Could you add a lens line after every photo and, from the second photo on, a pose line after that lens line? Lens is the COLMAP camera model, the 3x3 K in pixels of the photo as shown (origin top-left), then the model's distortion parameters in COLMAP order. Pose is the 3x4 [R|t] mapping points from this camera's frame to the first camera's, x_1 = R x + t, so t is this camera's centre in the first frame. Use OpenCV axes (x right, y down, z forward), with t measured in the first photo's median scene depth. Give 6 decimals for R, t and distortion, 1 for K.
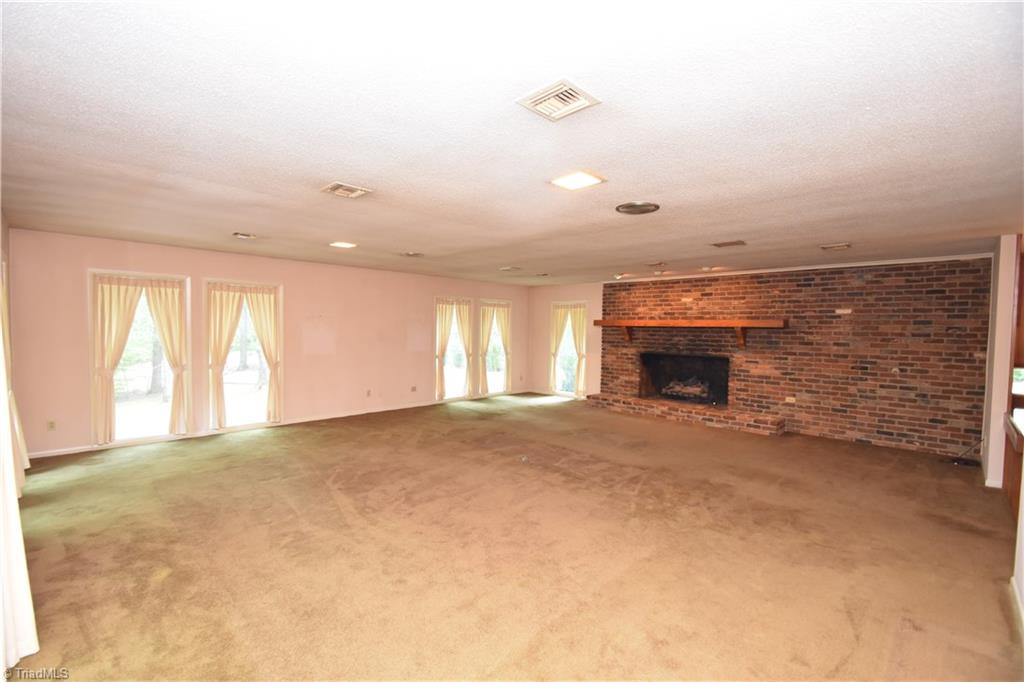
lens RADIAL K [[450.4, 0, 502.4], [0, 450.4, 346.6], [0, 0, 1]] dist [-0.003818, -0.005565]
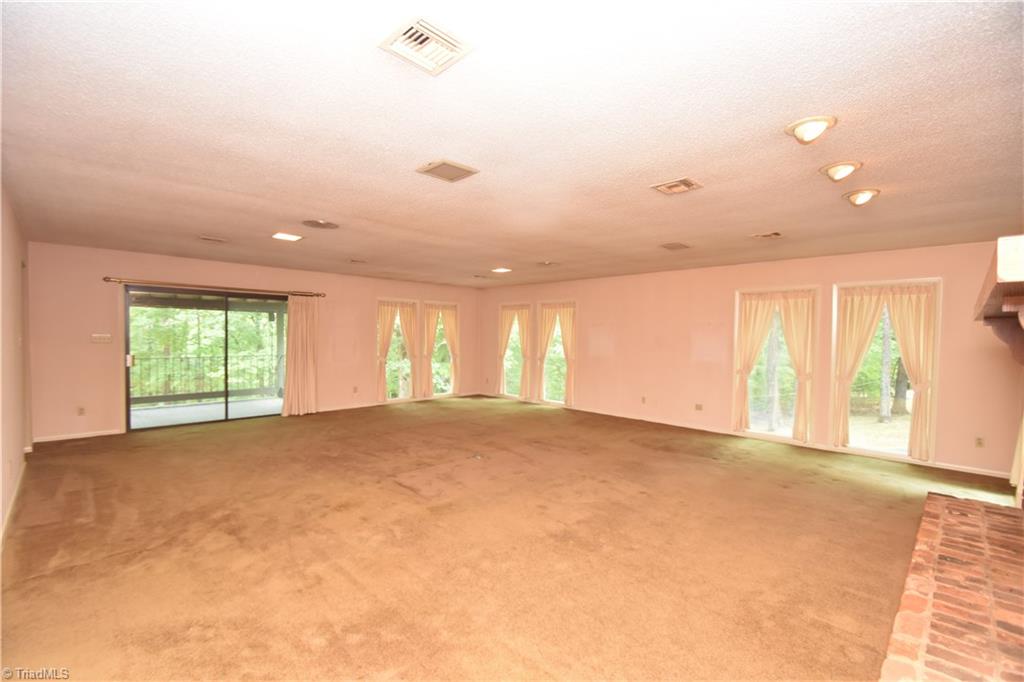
lens RADIAL K [[450.4, 0, 483.9], [0, 450.4, 335.7], [0, 0, 1]] dist [-0.003818, -0.005565]
pose [[-0.035915, -0.006422, -0.999334, 0.783056], [-0.044877, 0.998981, -0.004806, -0.017196], [0.998347, 0.044674, -0.036166, 0.760309]]
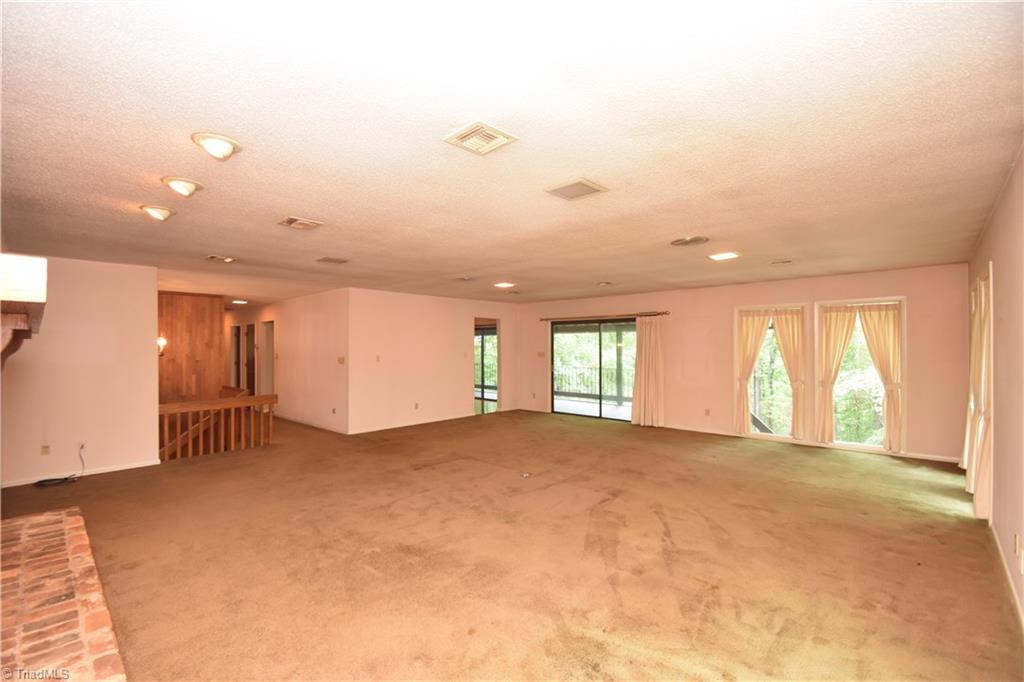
lens RADIAL K [[450.4, 0, 504.6], [0, 450.4, 344.5], [0, 0, 1]] dist [-0.003818, -0.005565]
pose [[-0.999493, -0.016935, -0.026962, 0.092453], [-0.017768, 0.999363, 0.030956, -0.054860], [0.026420, 0.031420, -0.999157, 1.464748]]
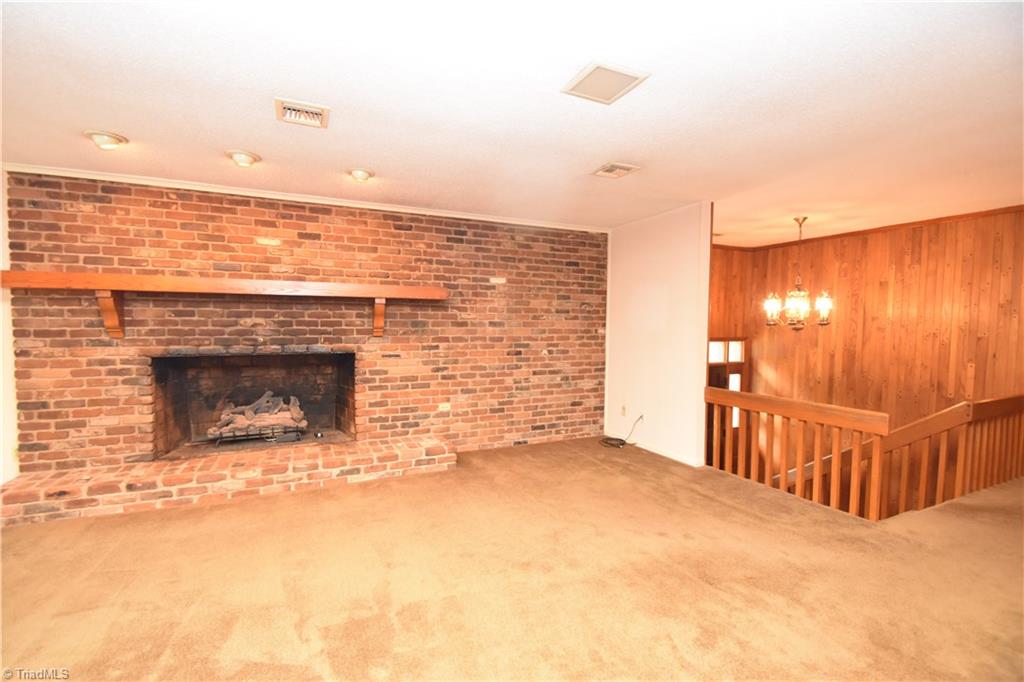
lens RADIAL K [[450.4, 0, 495.9], [0, 450.4, 345.9], [0, 0, 1]] dist [-0.003818, -0.005565]
pose [[0.361435, -0.061902, 0.930340, 0.037176], [0.035842, 0.997979, 0.052478, -0.007511], [-0.931708, 0.014378, 0.362923, 0.668653]]
